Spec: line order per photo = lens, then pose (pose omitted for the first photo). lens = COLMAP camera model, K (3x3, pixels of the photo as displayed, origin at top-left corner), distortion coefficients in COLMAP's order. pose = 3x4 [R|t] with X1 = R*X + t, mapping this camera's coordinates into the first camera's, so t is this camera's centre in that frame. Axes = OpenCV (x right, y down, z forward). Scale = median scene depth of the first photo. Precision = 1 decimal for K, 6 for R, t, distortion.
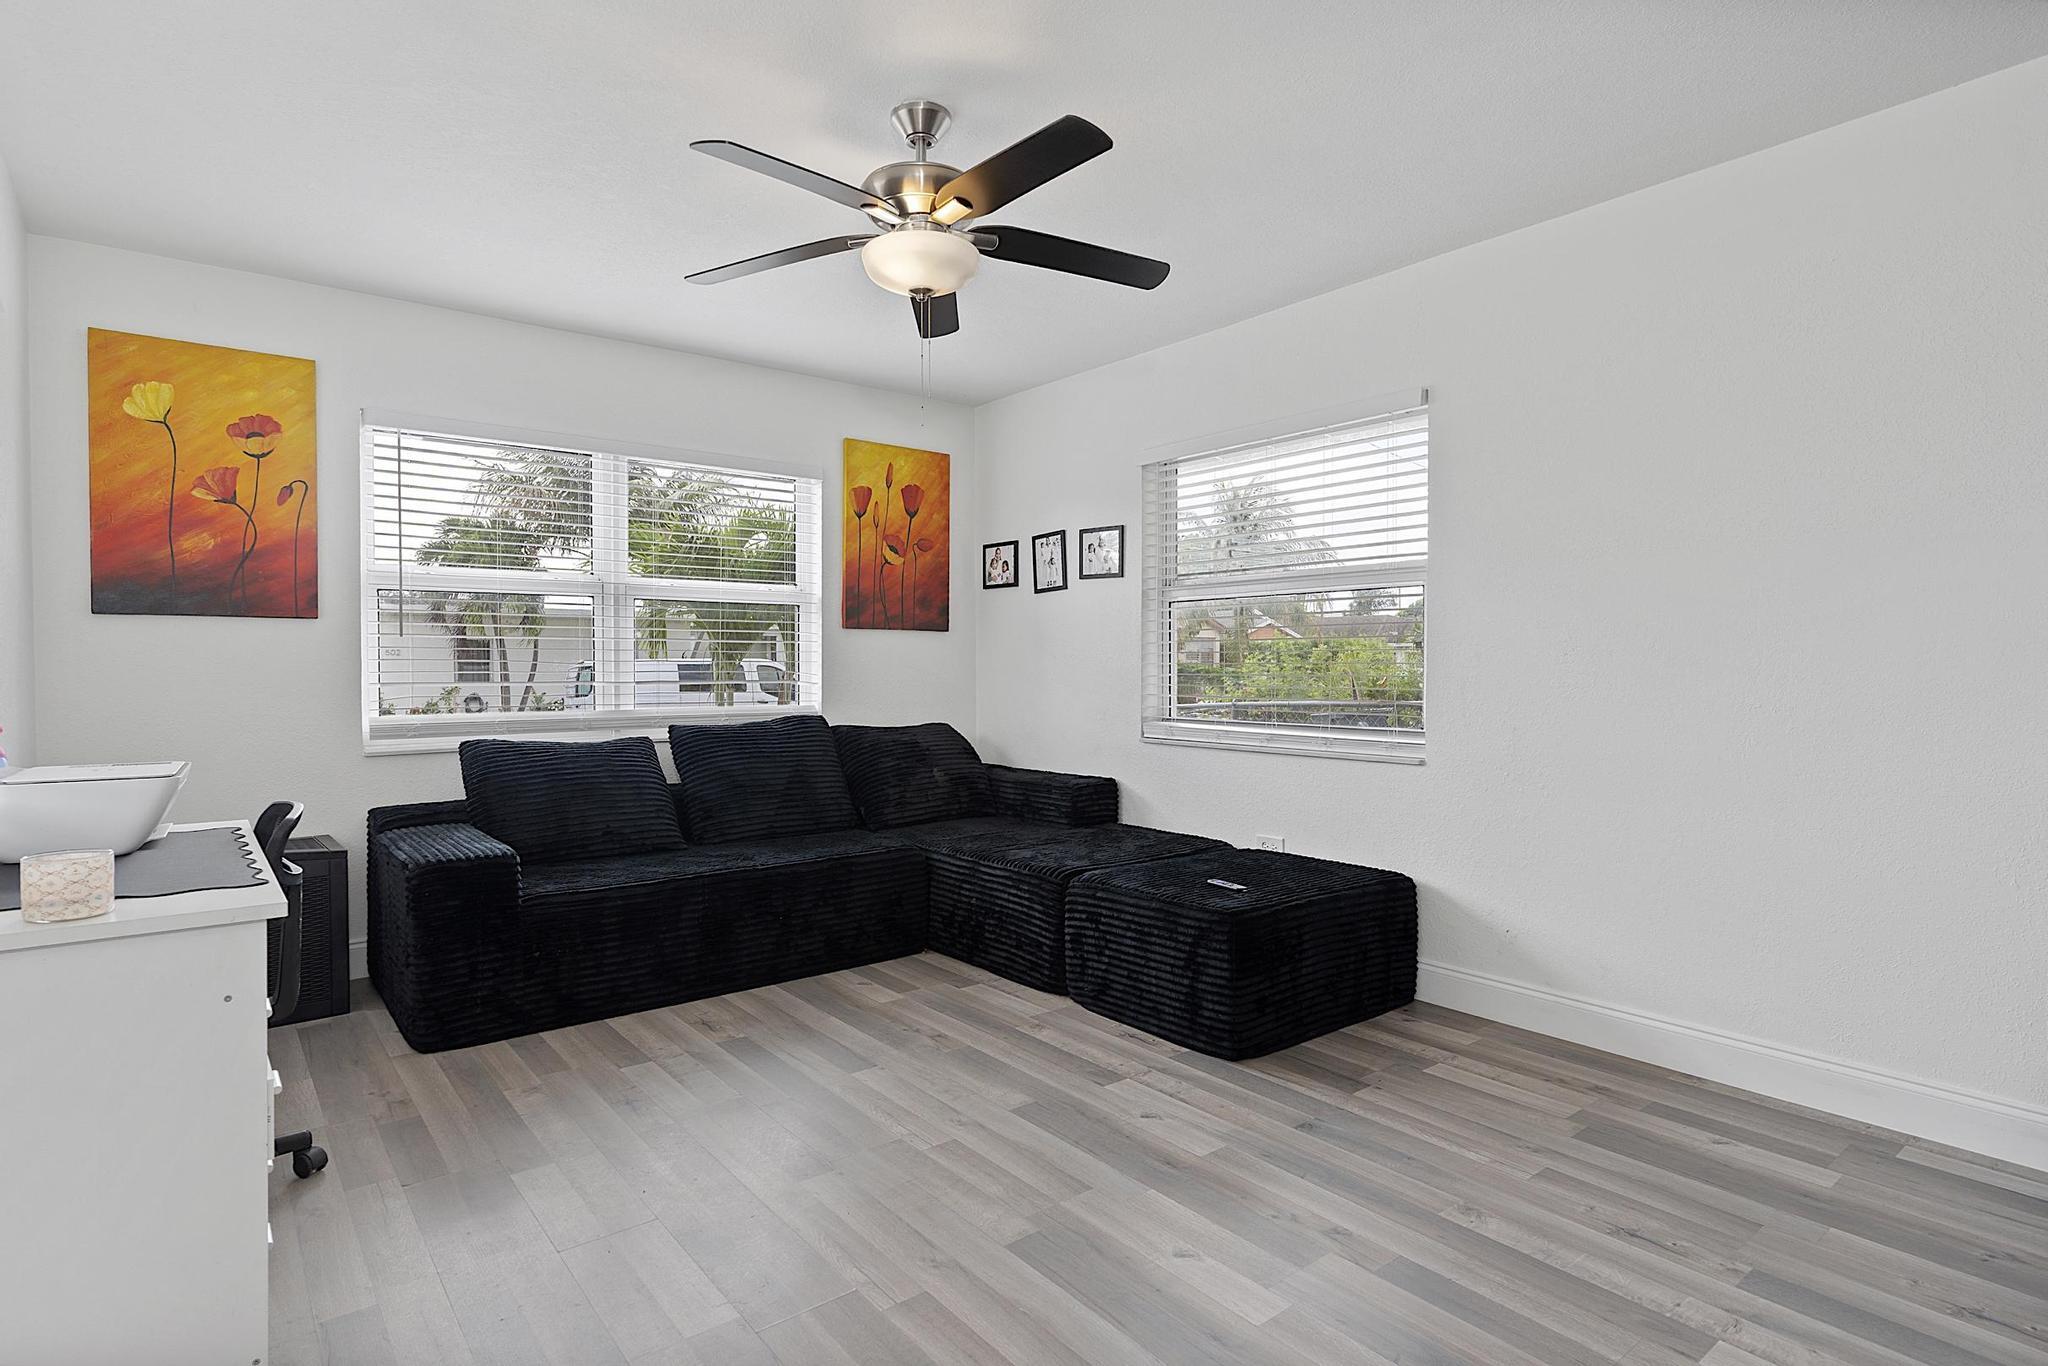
lens RADIAL K [[1057.5, 0, 1024.0], [0, 1057.5, 683.0], [0, 0, 1]] dist [-0.004702, -0.001158]
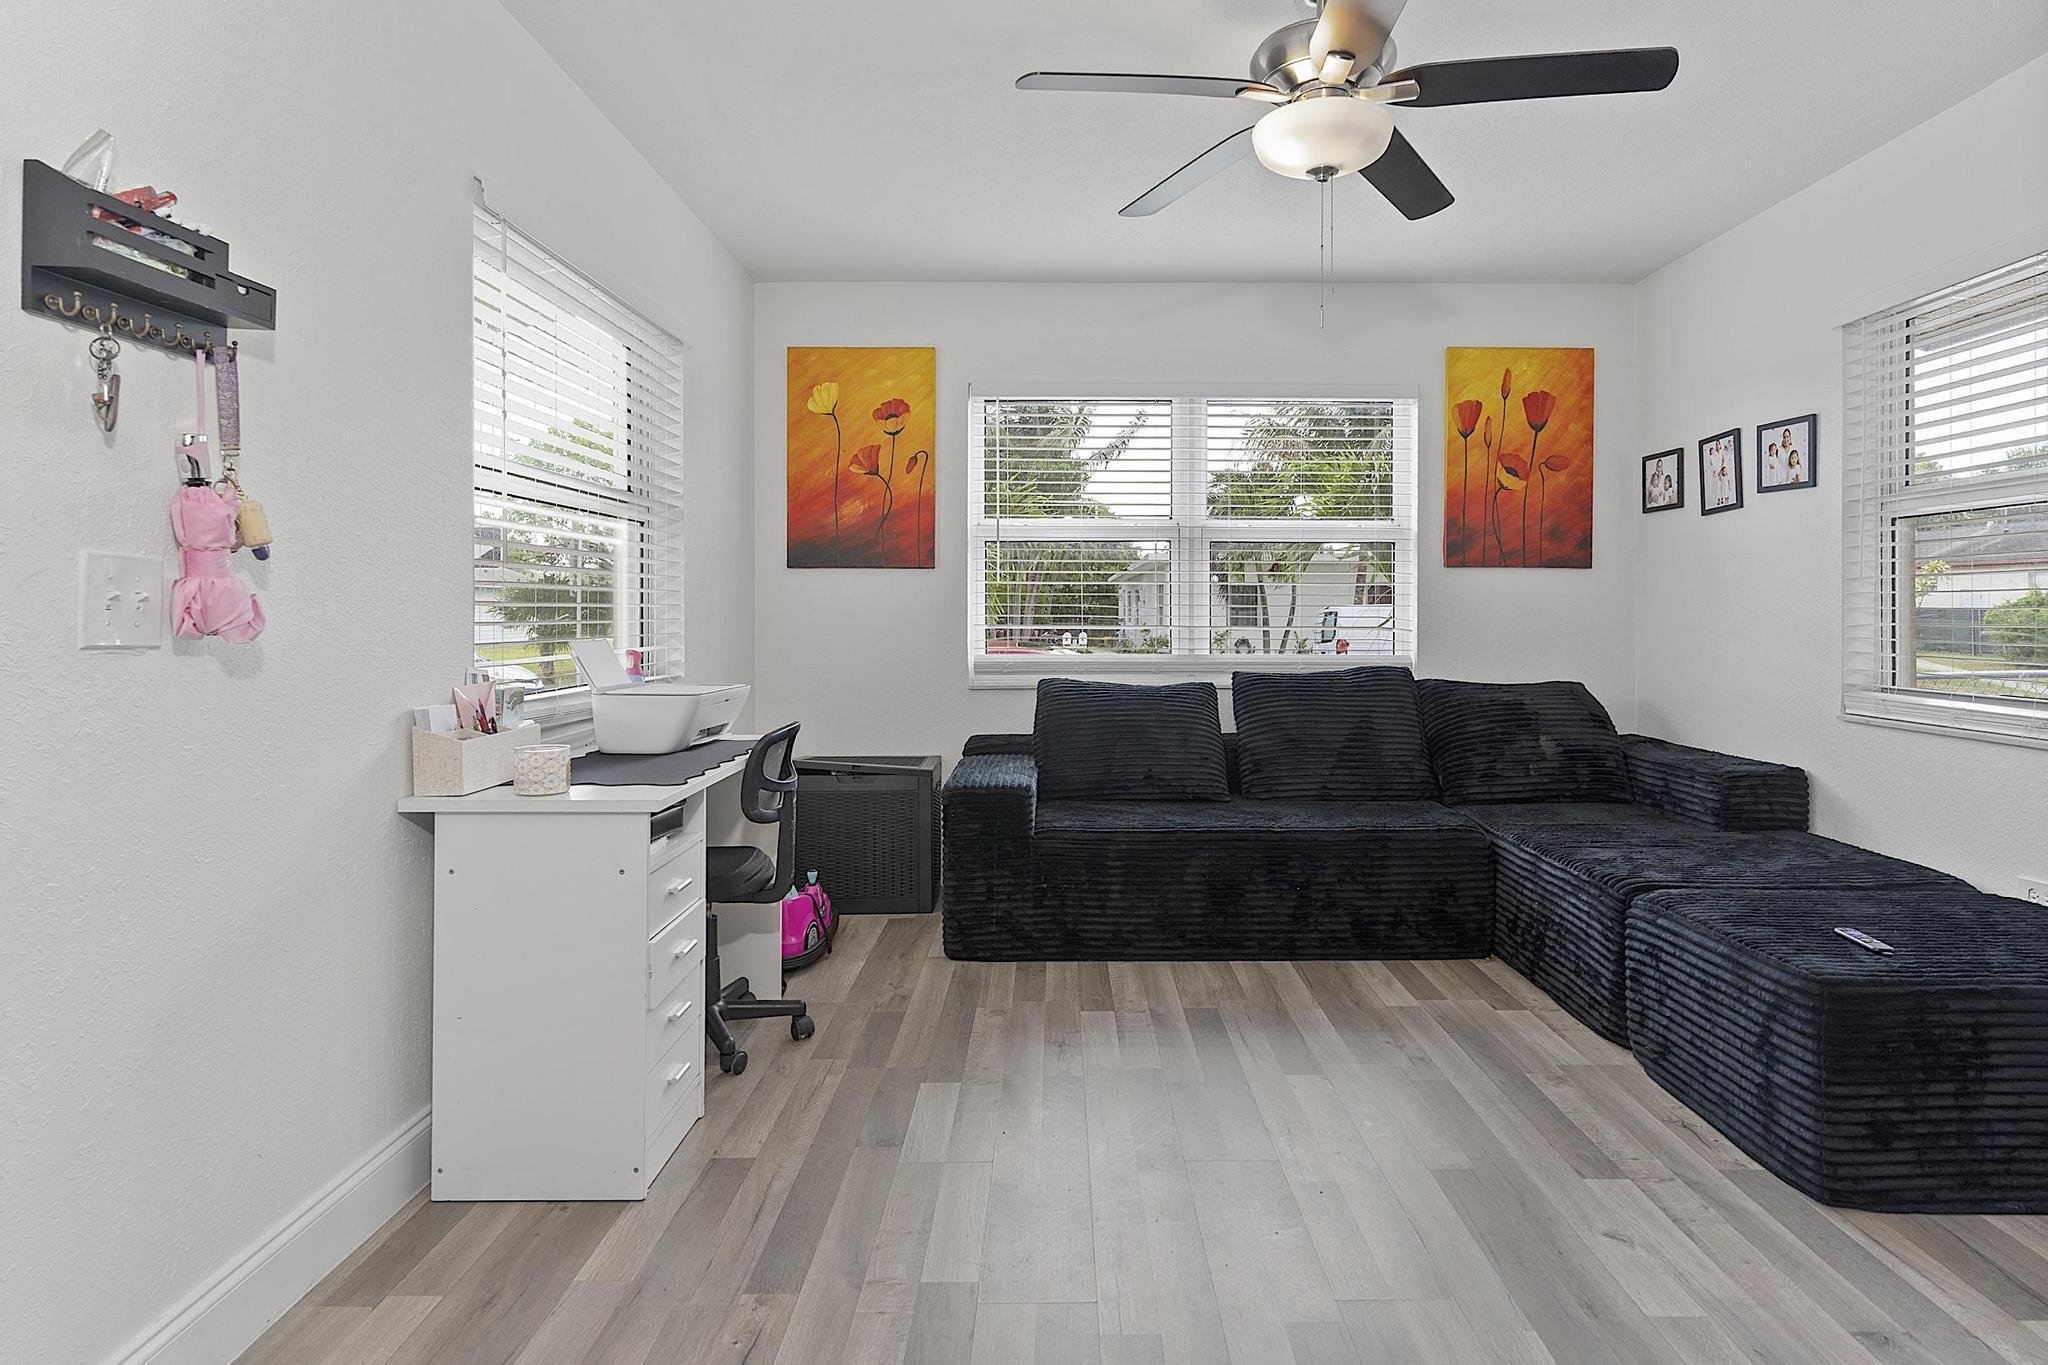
lens RADIAL K [[1131.2, 0, 1062.7], [0, 1131.2, 613.1], [0, 0, 1]] dist [0.004866, -0.000065]
pose [[0.786010, 0.003359, -0.618205, 0.189455], [-0.012395, 0.999870, -0.010328, -0.000880], [0.618090, 0.015781, 0.785949, 0.098754]]
